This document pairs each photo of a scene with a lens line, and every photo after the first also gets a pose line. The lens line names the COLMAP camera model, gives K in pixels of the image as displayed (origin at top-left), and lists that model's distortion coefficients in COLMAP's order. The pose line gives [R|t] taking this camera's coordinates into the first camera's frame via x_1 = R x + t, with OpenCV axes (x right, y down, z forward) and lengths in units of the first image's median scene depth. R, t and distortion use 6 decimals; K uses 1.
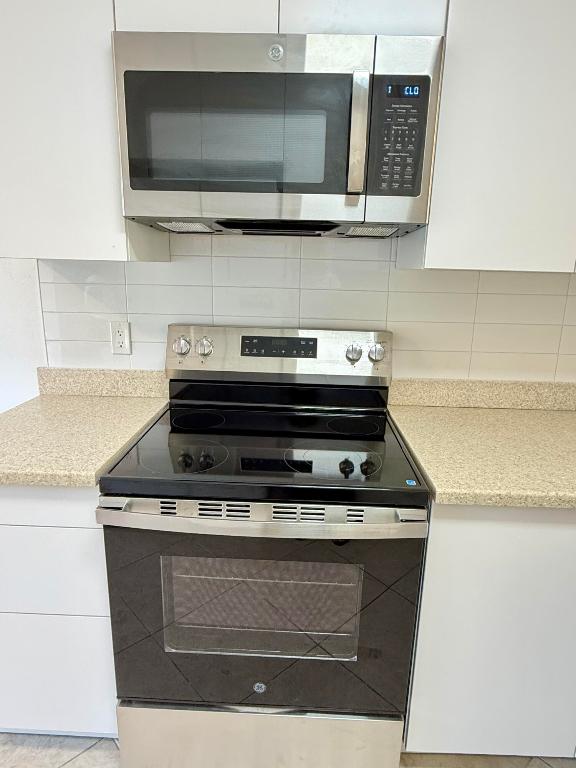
lens RADIAL K [[465.4, 0, 294.1], [0, 465.4, 380.9], [0, 0, 1]] dist [-0.001965, 0.001917]
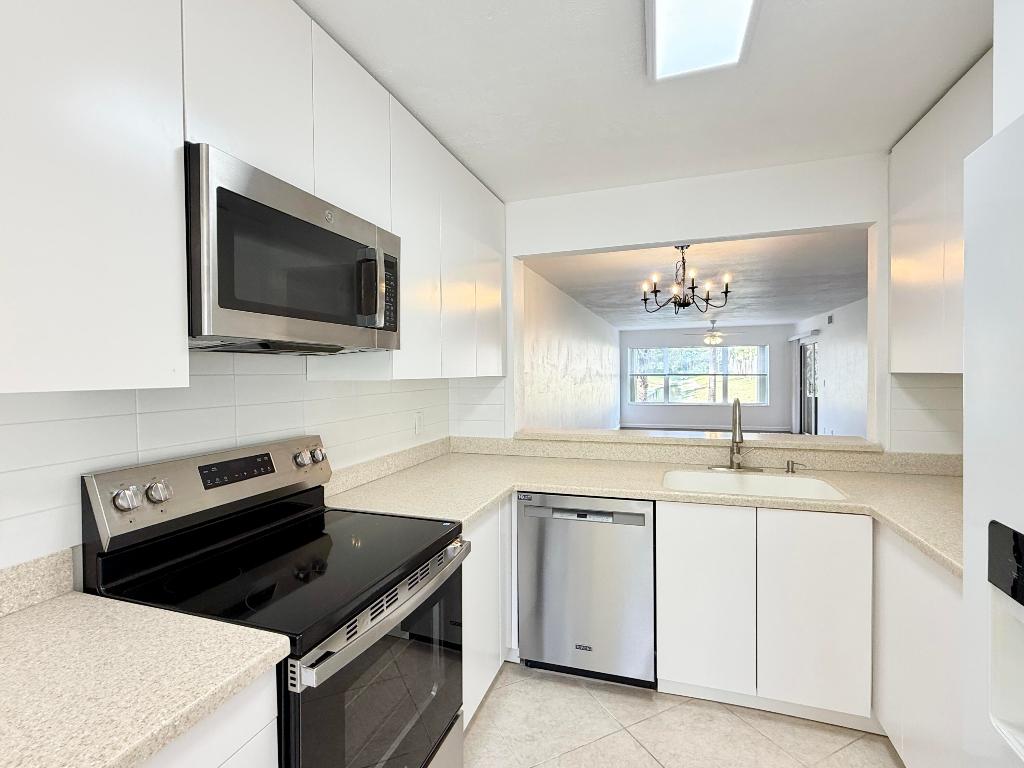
lens RADIAL K [[490.7, 0, 499.7], [0, 490.7, 385.2], [0, 0, 1]] dist [-0.000905, -0.001049]
pose [[0.301448, -0.054260, 0.951937, -0.840663], [0.247321, 0.968658, -0.023105, -0.091200], [-0.920848, 0.242399, 0.305420, 0.208353]]
